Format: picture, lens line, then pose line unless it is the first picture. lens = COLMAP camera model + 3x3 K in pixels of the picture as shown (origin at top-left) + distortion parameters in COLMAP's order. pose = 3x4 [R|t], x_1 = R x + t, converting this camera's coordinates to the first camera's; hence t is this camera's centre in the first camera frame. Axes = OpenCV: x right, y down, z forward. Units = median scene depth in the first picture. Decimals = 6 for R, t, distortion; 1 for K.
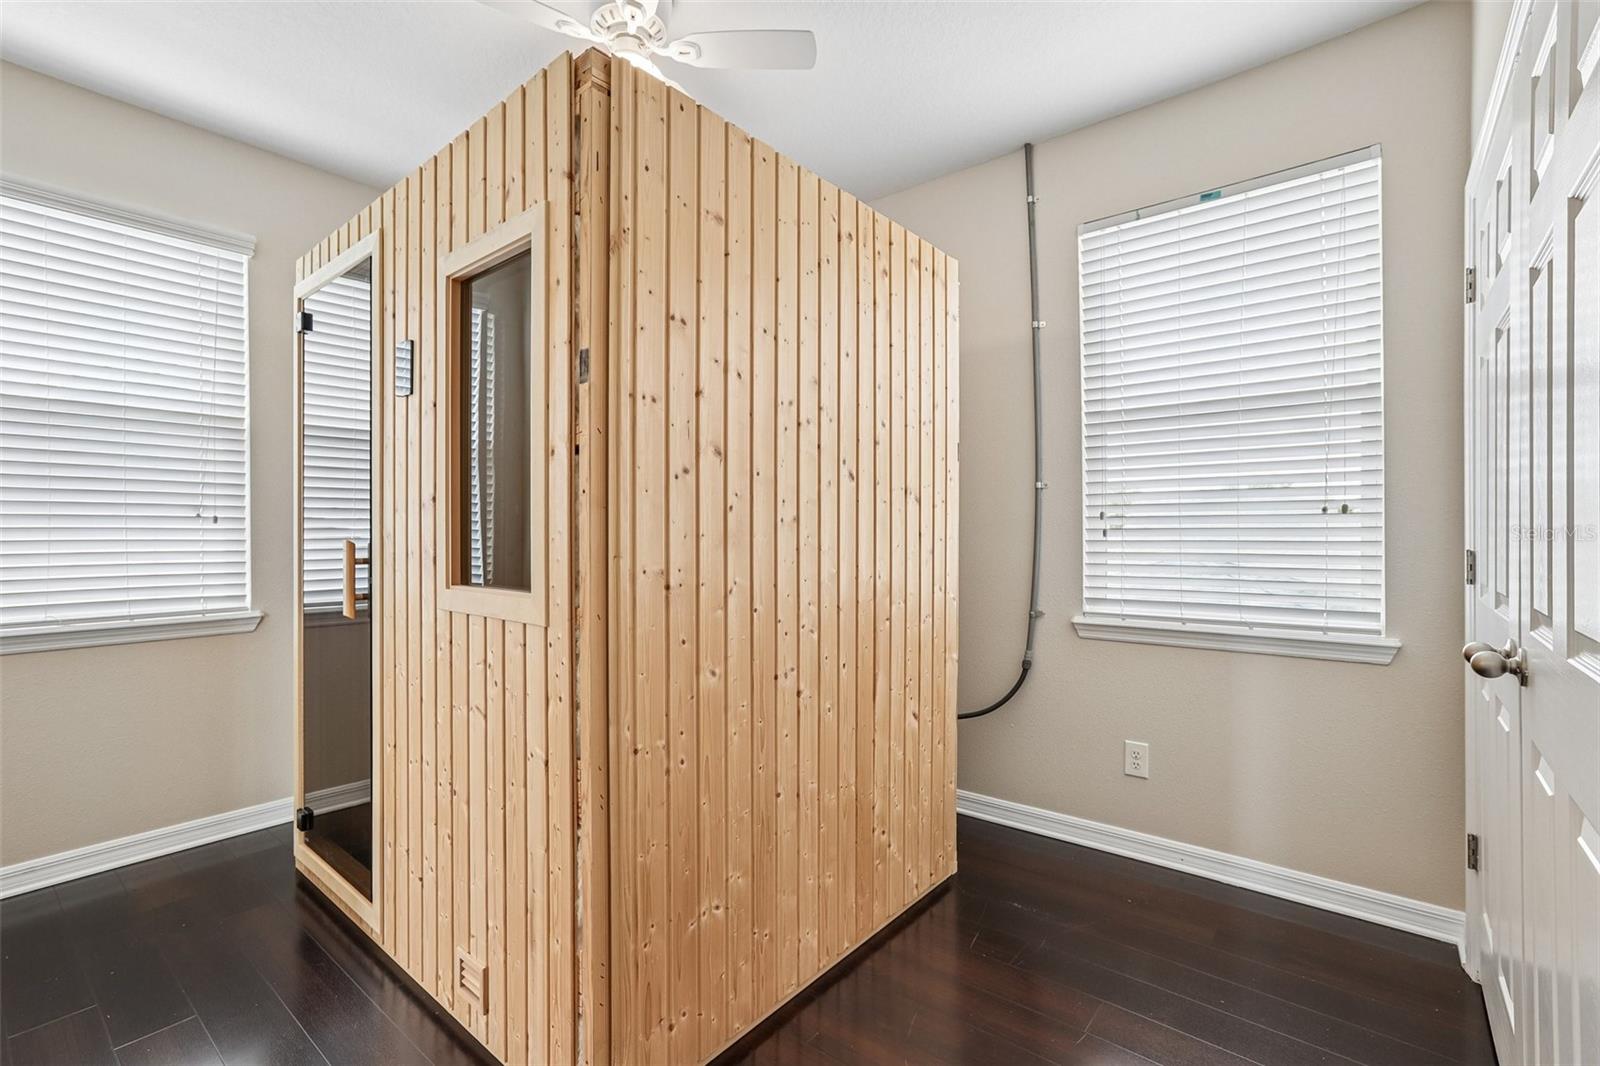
lens RADIAL K [[729.7, 0, 800.0], [0, 729.7, 533.0], [0, 0, 1]] dist [0.001180, 0.000008]
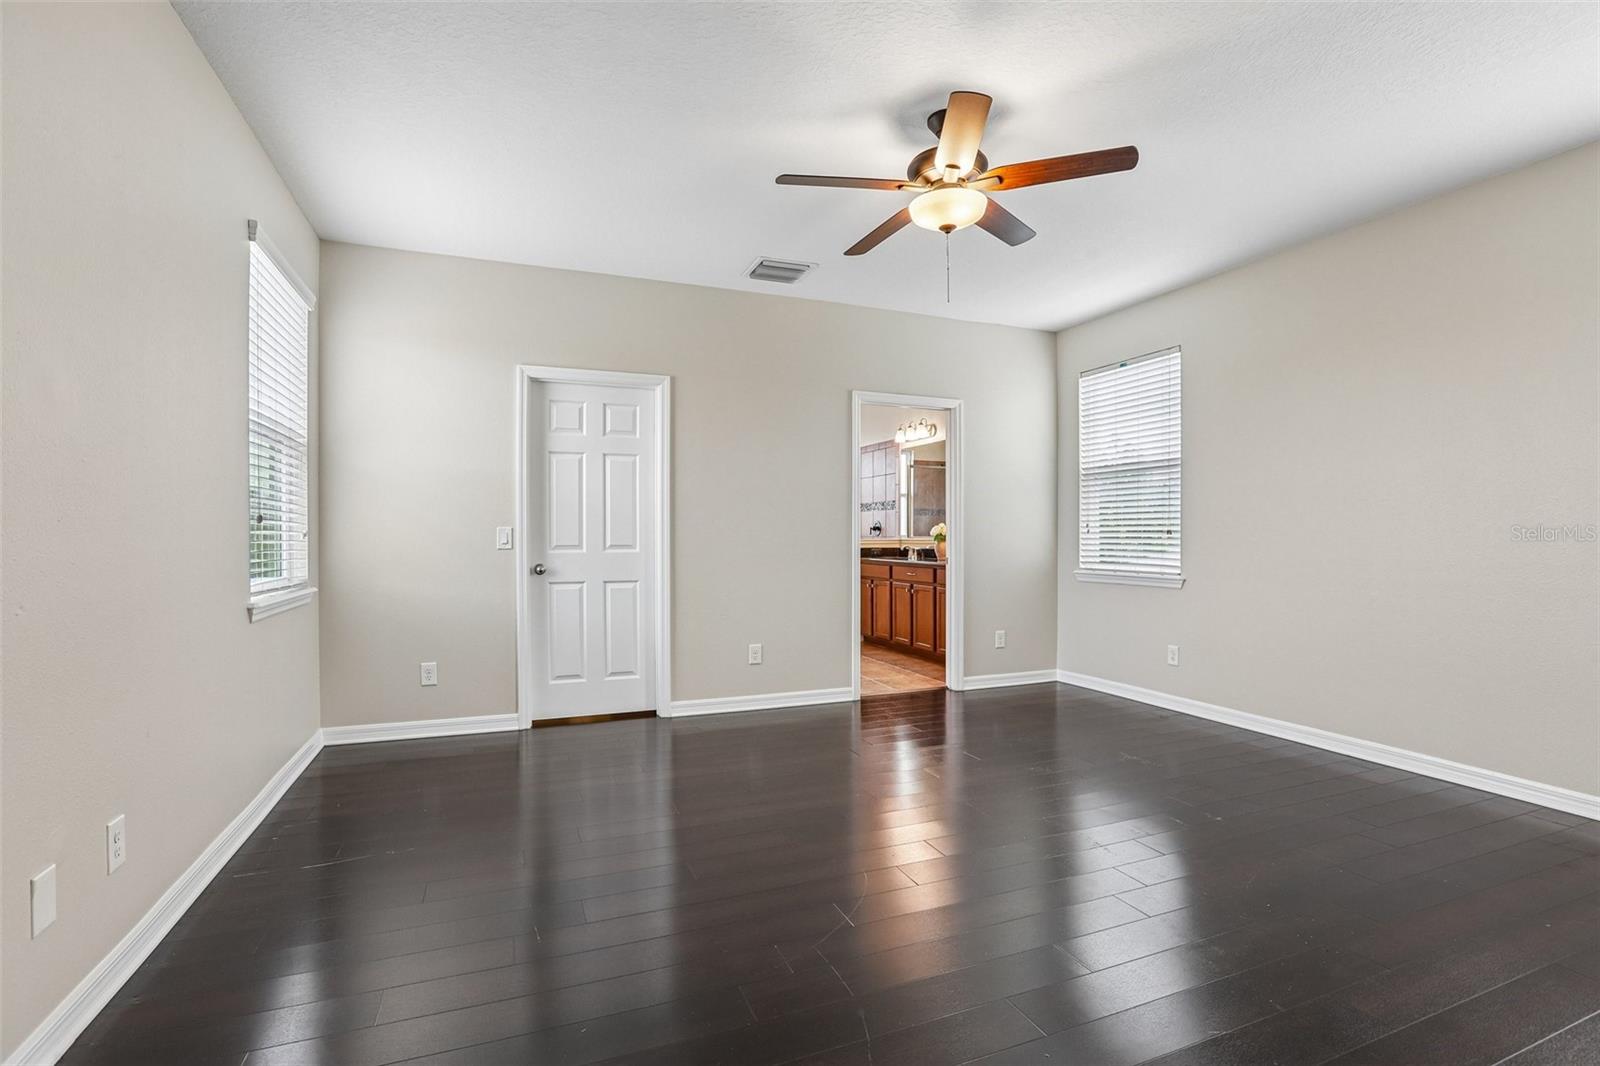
lens RADIAL K [[729.7, 0, 800.0], [0, 729.7, 533.0], [0, 0, 1]] dist [0.001180, 0.000008]
pose [[0.877666, -0.000137, -0.479273, 0.743883], [0.000040, 1.000000, -0.000213, 0.013336], [0.479273, 0.000168, 0.877666, -1.238144]]
